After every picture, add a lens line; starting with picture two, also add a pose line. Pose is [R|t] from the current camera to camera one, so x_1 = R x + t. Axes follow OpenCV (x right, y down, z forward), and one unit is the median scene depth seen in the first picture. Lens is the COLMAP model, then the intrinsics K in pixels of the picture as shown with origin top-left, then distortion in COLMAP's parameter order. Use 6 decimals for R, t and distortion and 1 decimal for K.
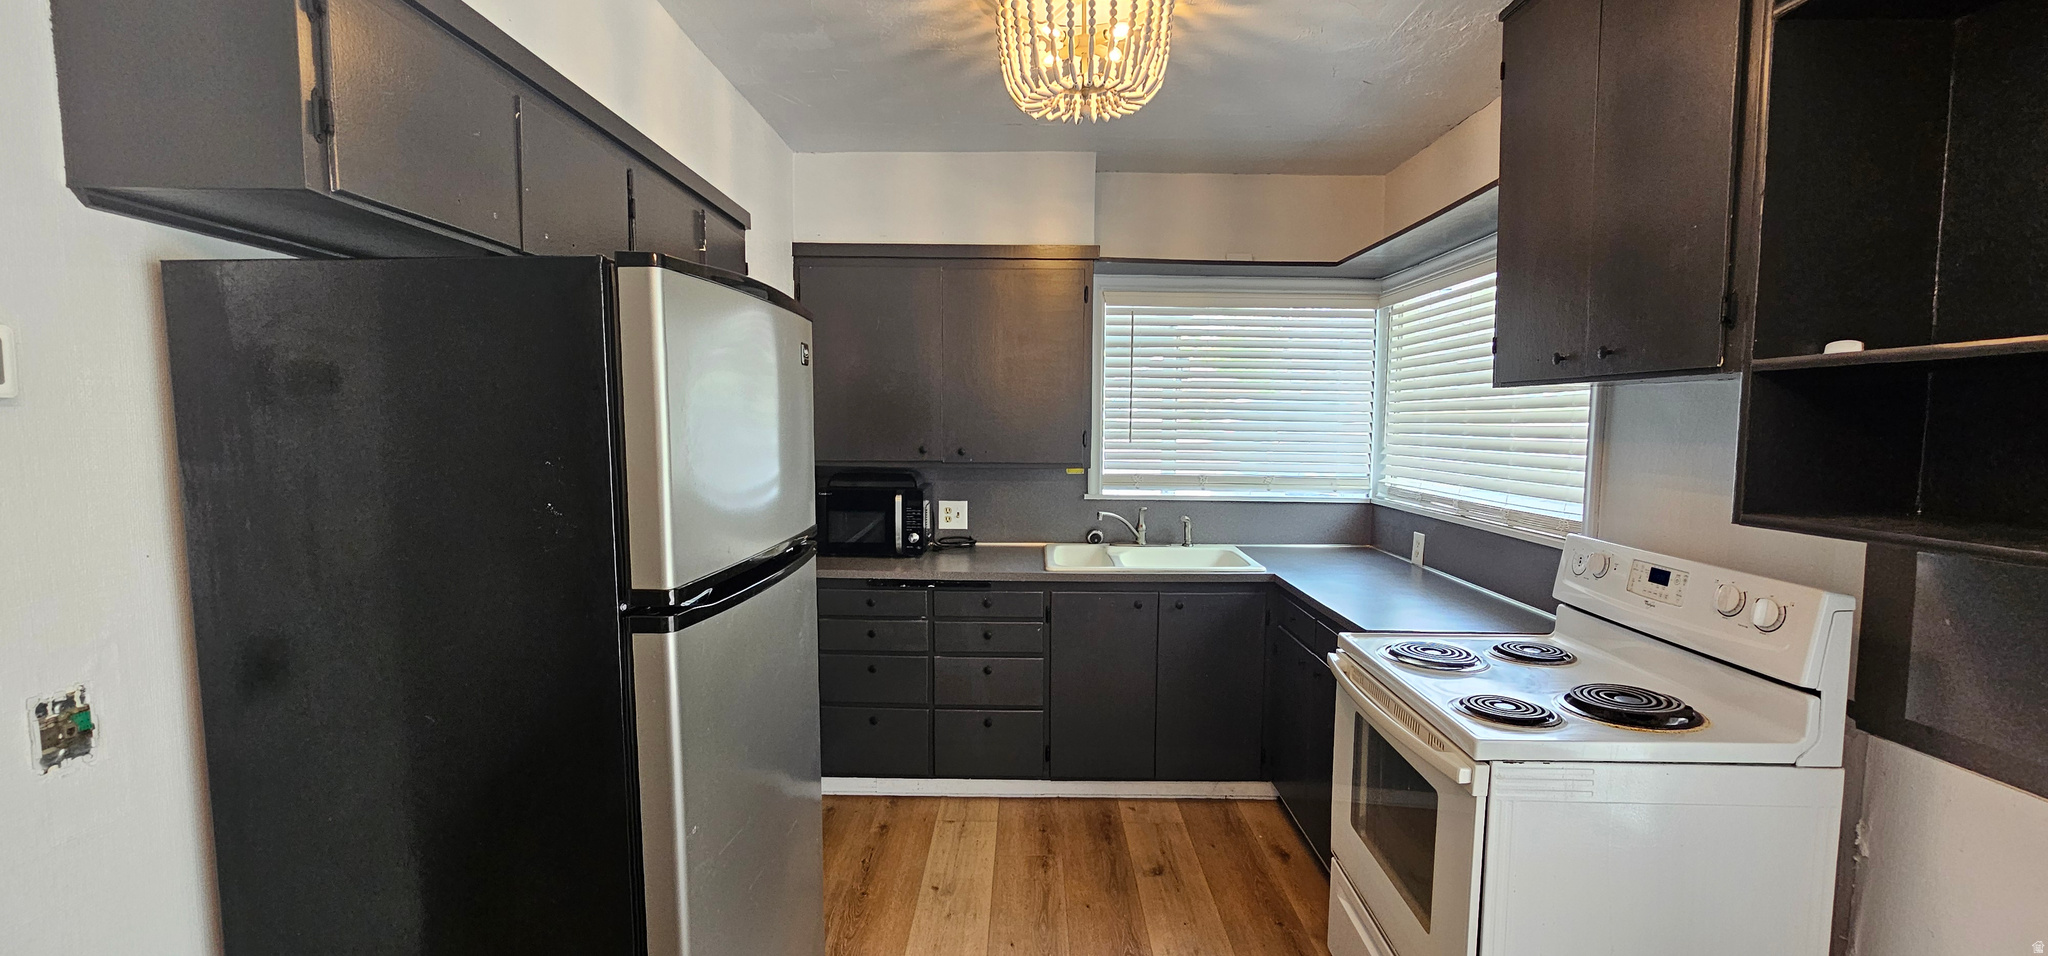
lens RADIAL K [[833.2, 0, 1024.4], [0, 833.2, 491.5], [0, 0, 1]] dist [0.000158, 0.000662]
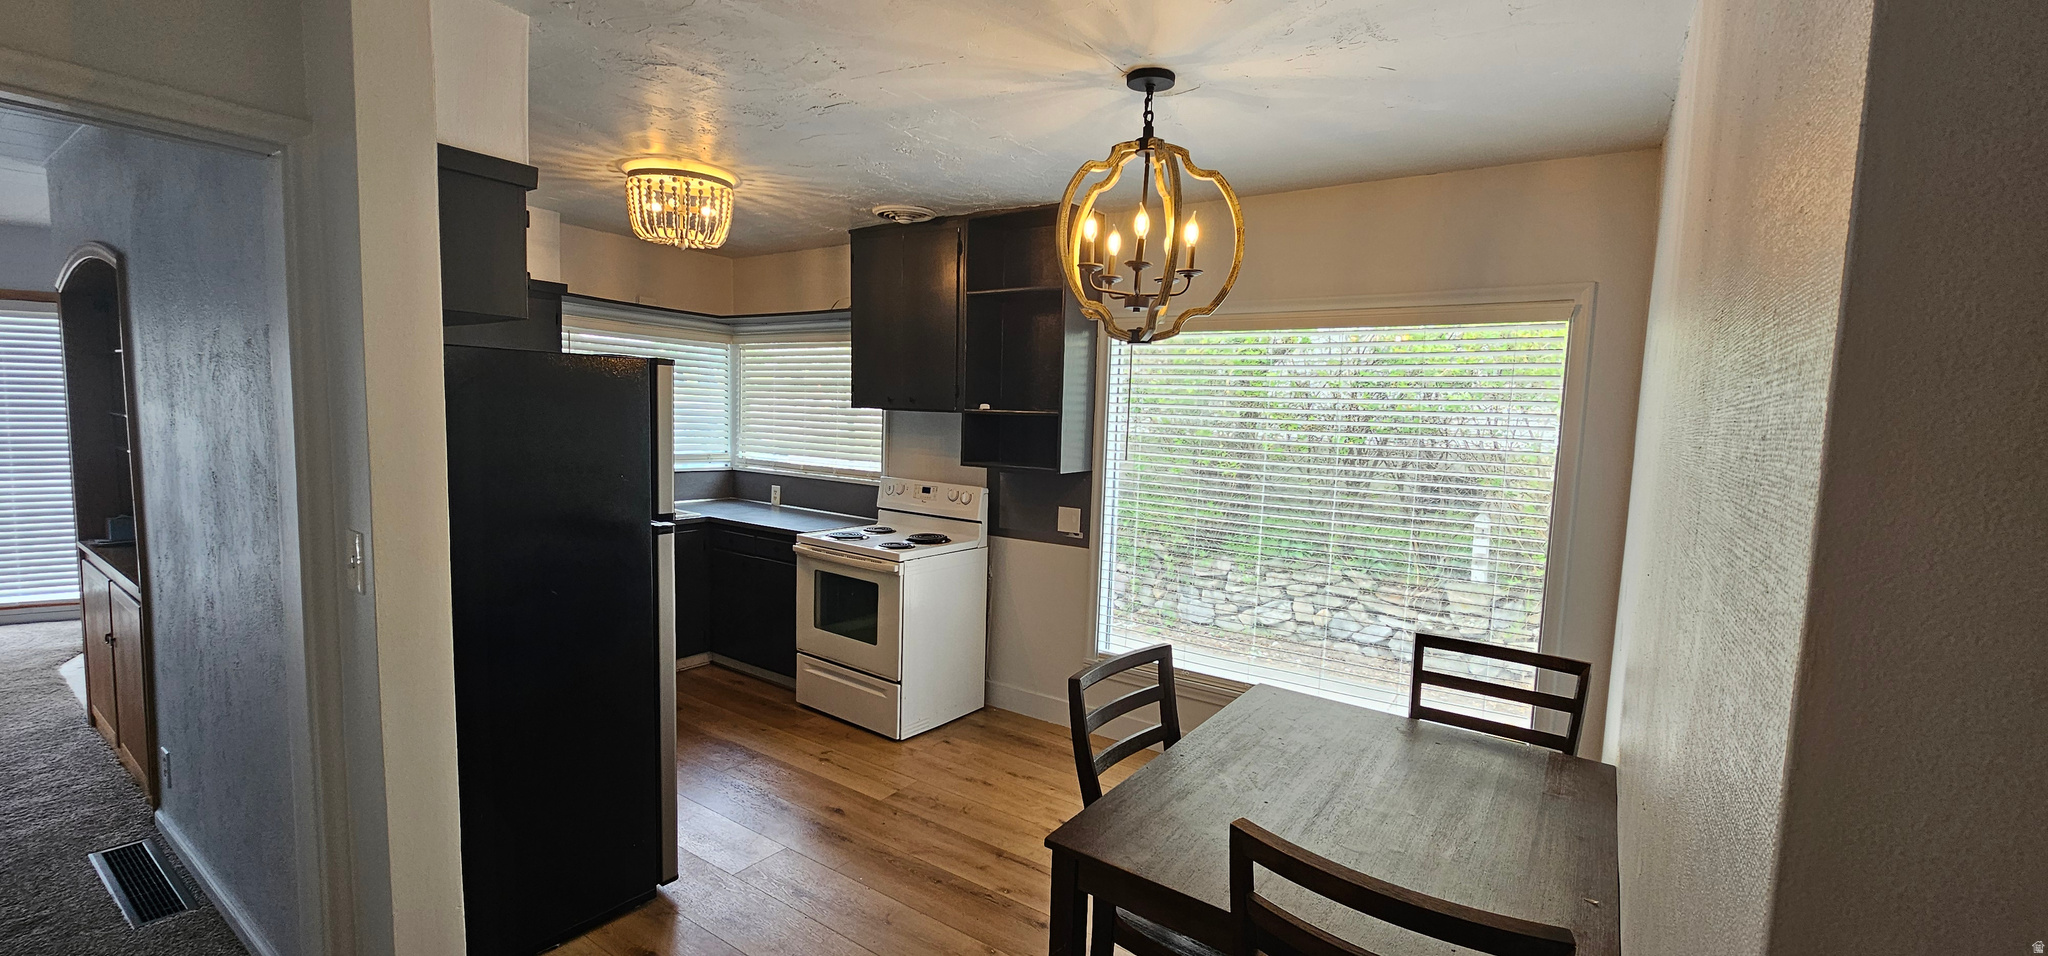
lens RADIAL K [[833.2, 0, 1031.9], [0, 833.2, 486.9], [0, 0, 1]] dist [0.000158, 0.000662]
pose [[0.550371, -0.055473, 0.833076, -0.669003], [0.034197, 0.998451, 0.043893, -0.003611], [-0.834220, 0.004331, 0.551415, -0.372149]]
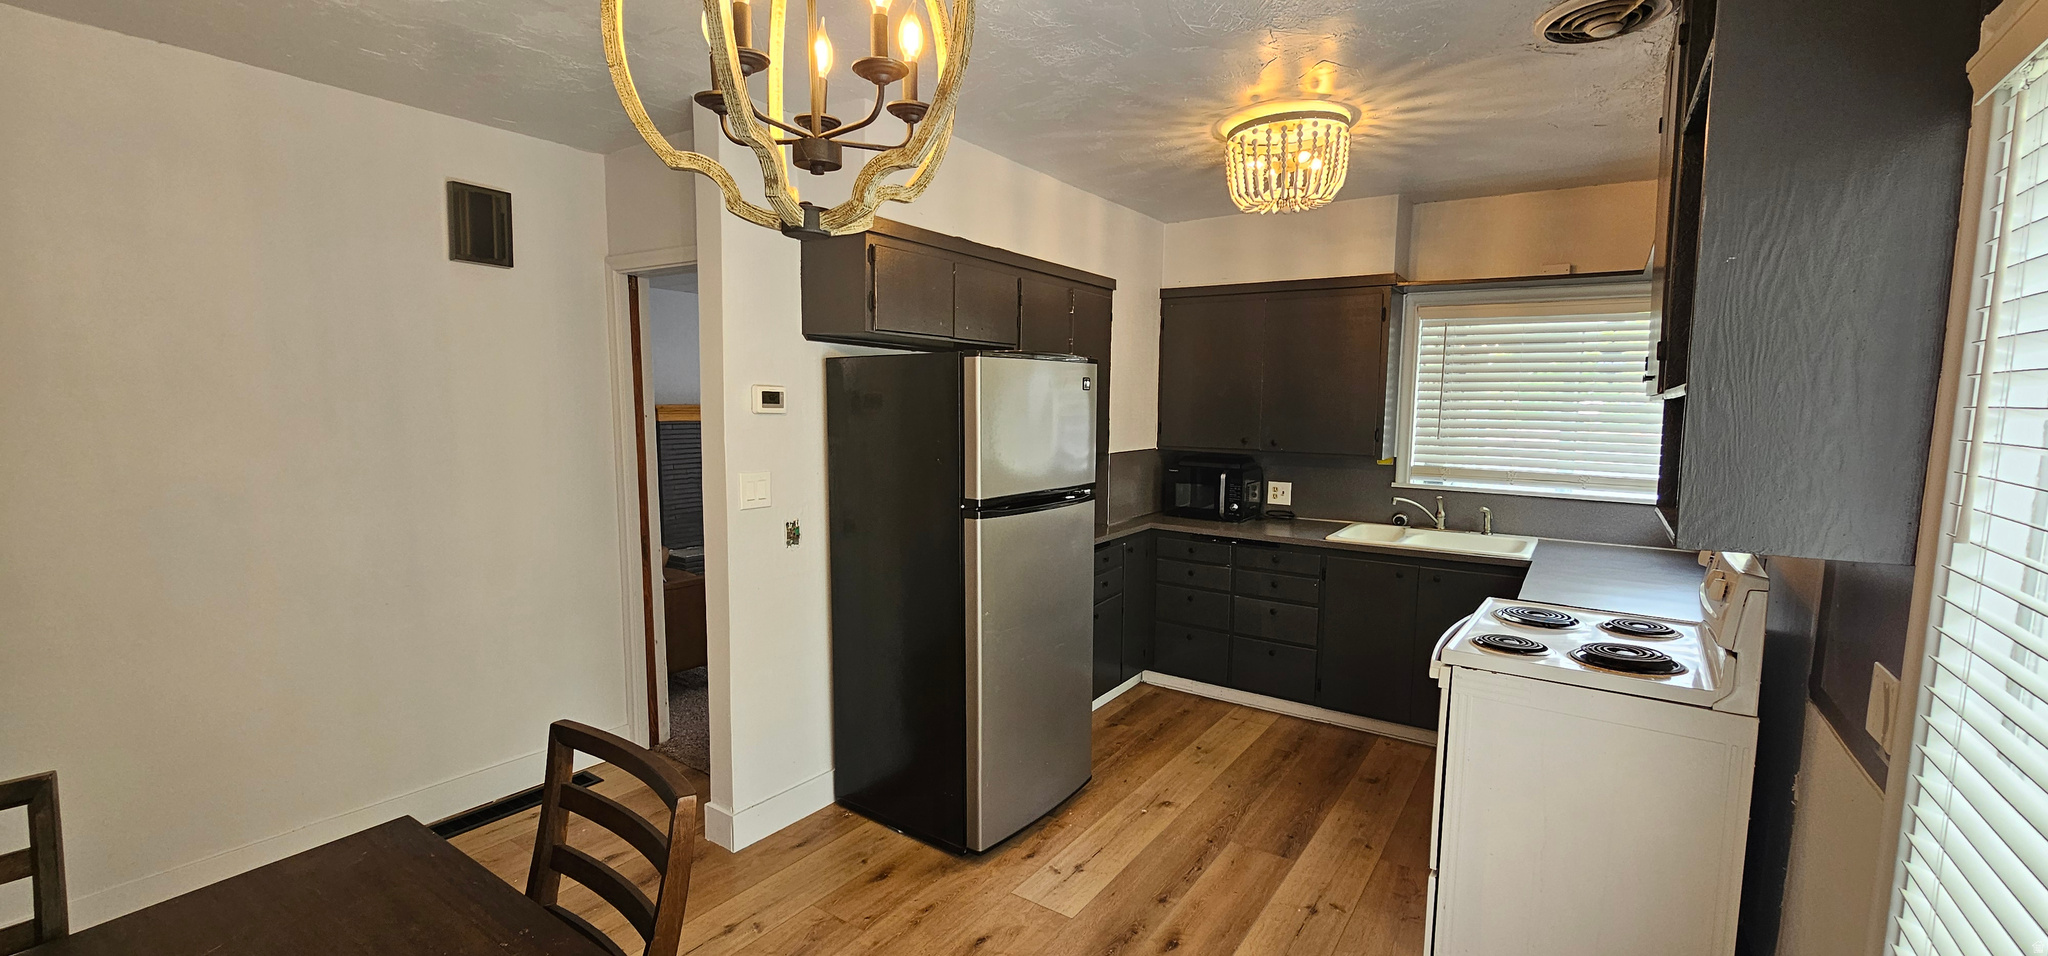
lens RADIAL K [[833.2, 0, 1024.8], [0, 833.2, 480.7], [0, 0, 1]] dist [0.000158, 0.000662]
pose [[0.829320, 0.055431, -0.556018, 0.358692], [-0.053501, 0.998373, 0.019731, 0.006440], [0.556207, 0.013384, 0.830936, -0.307277]]
